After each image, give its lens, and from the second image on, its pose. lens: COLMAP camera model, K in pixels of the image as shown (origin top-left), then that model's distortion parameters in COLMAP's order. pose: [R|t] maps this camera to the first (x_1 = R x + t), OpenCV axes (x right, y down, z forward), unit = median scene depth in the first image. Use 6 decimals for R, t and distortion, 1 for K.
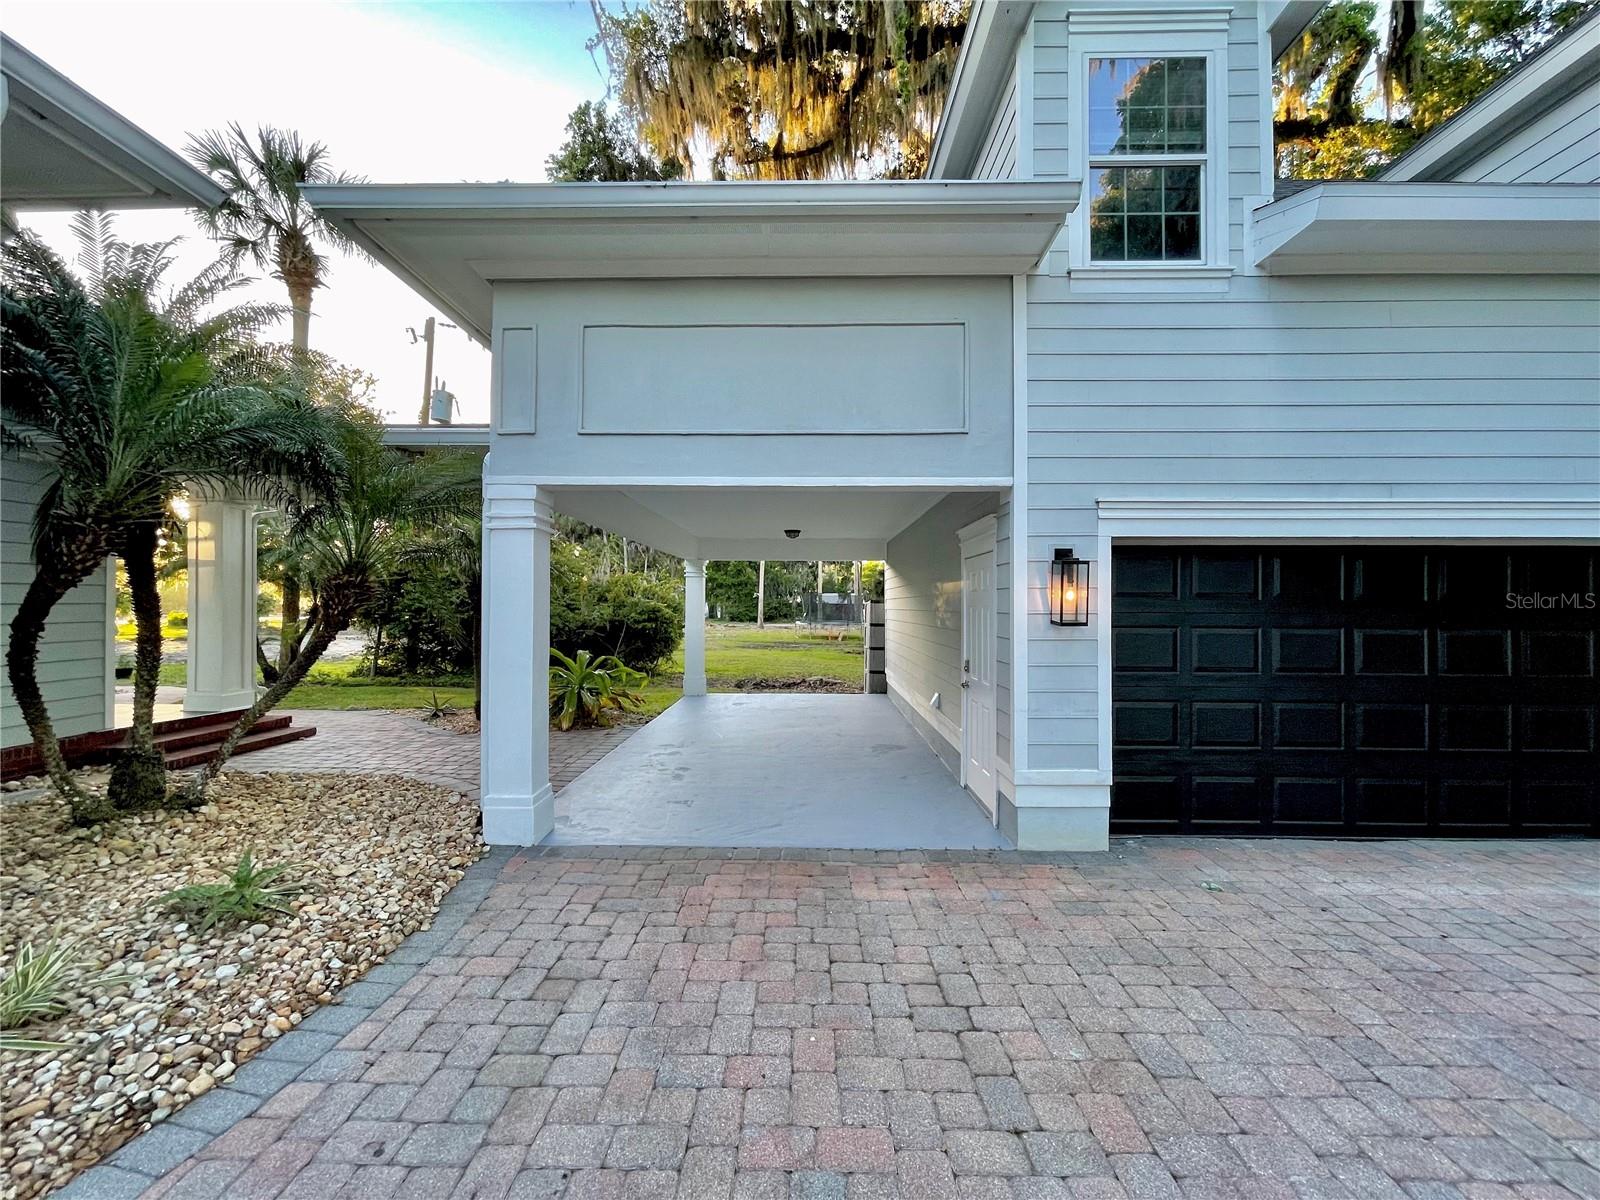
lens RADIAL K [[653.5, 0, 794.0], [0, 653.5, 601.7], [0, 0, 1]] dist [-0.013982, 0.008079]
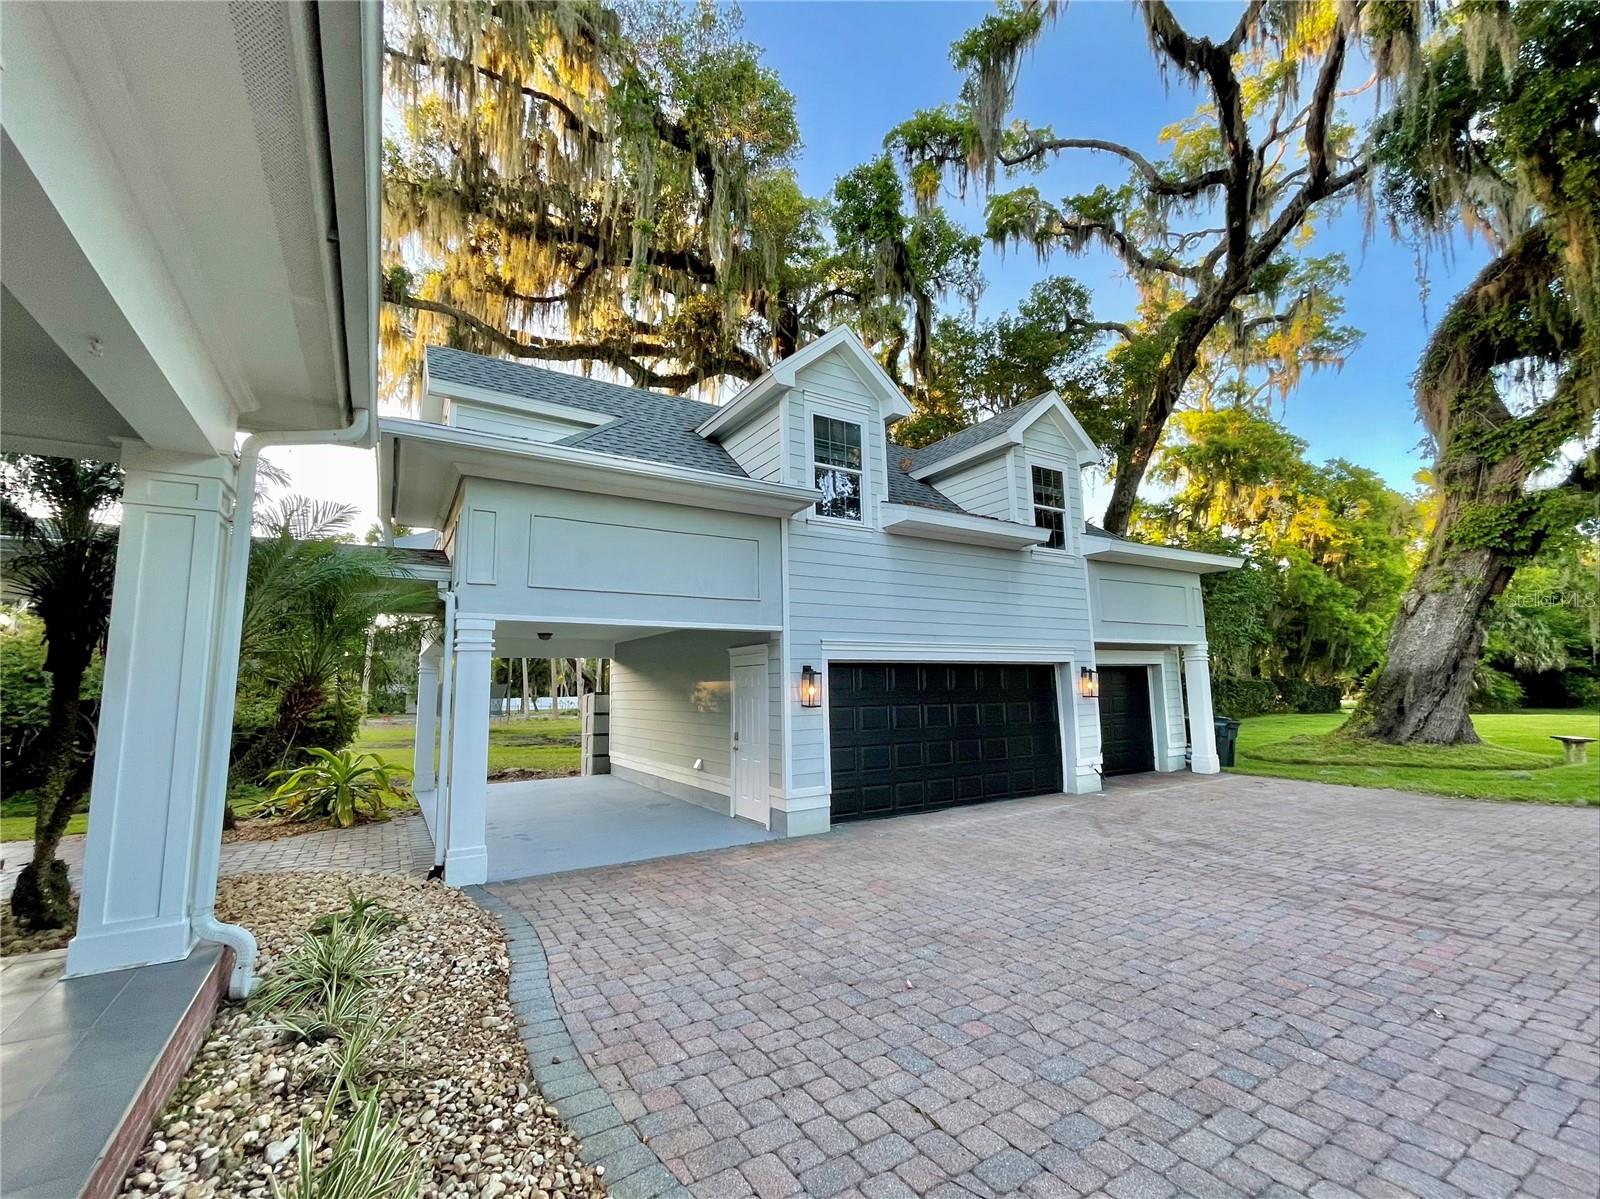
lens RADIAL K [[680.6, 0, 807.0], [0, 680.6, 601.0], [0, 0, 1]] dist [-0.000163, 0.000257]
pose [[0.836700, 0.051708, 0.545215, -0.646161], [0.016844, 0.992632, -0.119991, -0.030650], [-0.547403, 0.109580, 0.829664, -0.619689]]
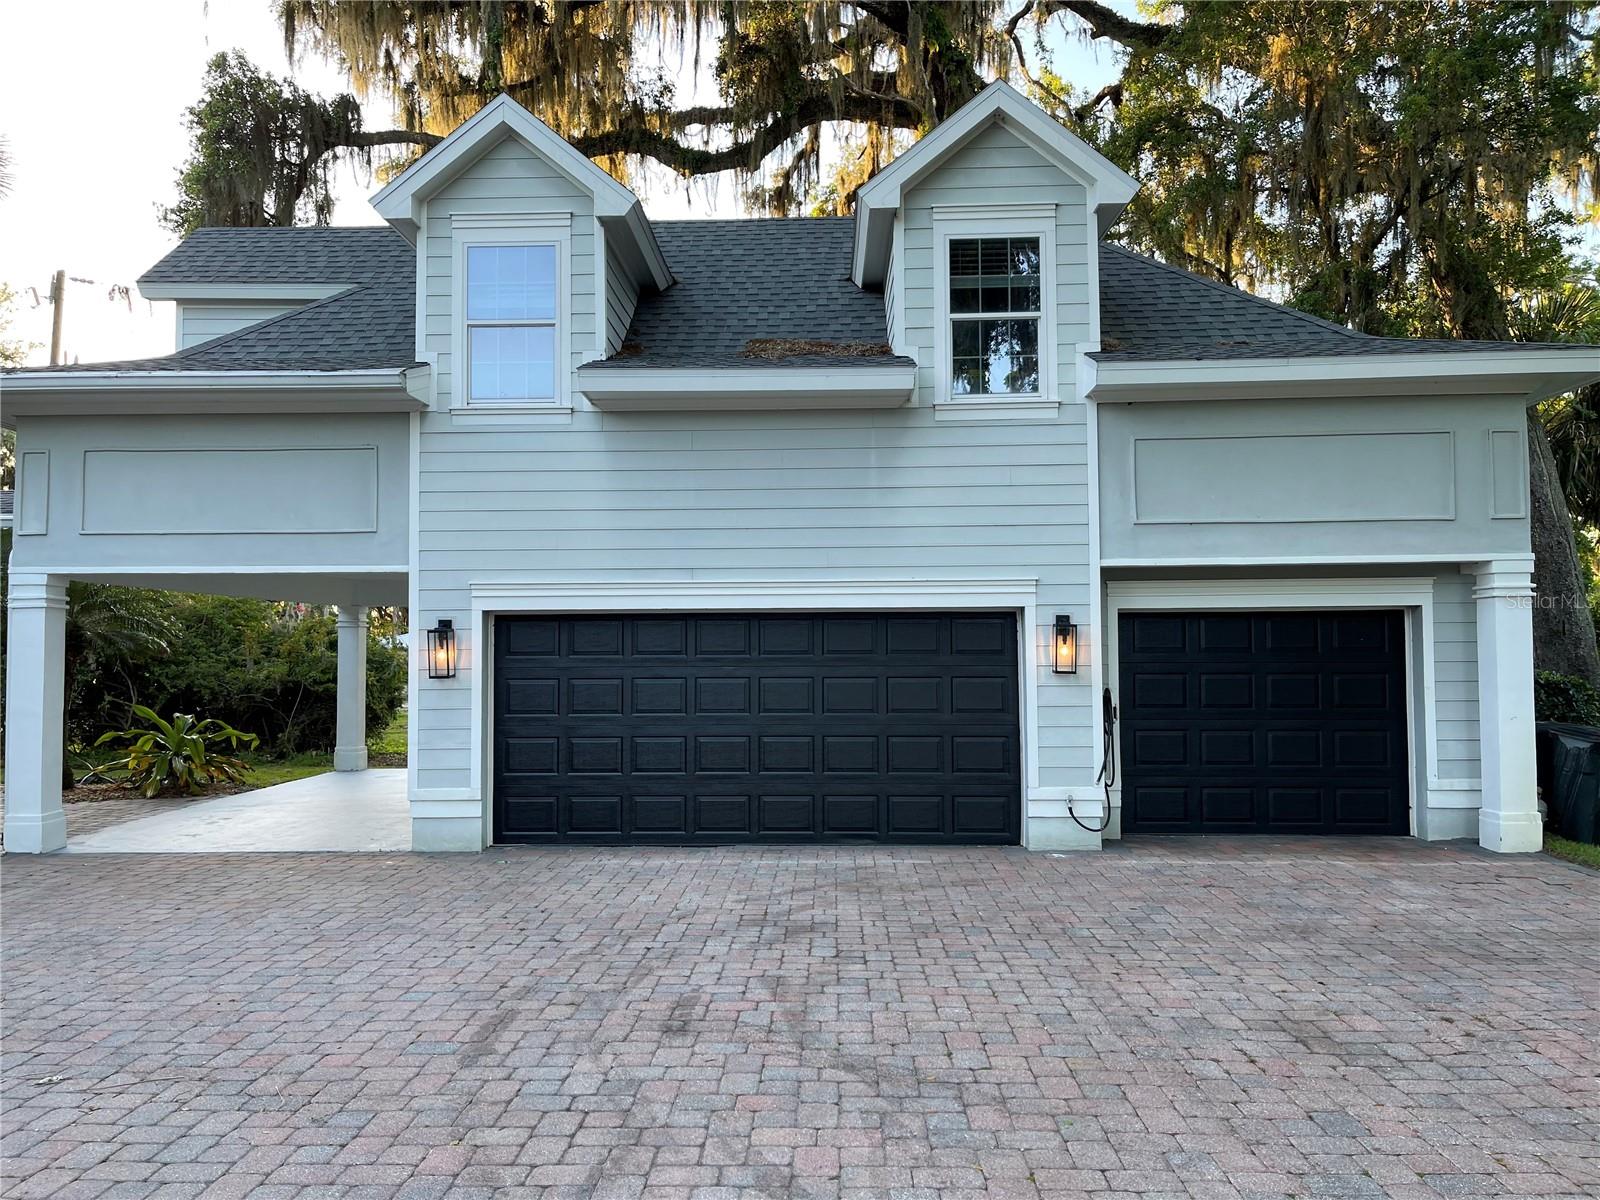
lens RADIAL K [[1218.1, 0, 796.7], [0, 1218.1, 610.1], [0, 0, 1]] dist [0.012039, -0.004878]
pose [[0.999903, -0.009402, -0.010244, 1.130287], [0.009087, 0.999497, -0.030371, -0.019510], [0.010524, 0.030275, 0.999486, -1.427326]]
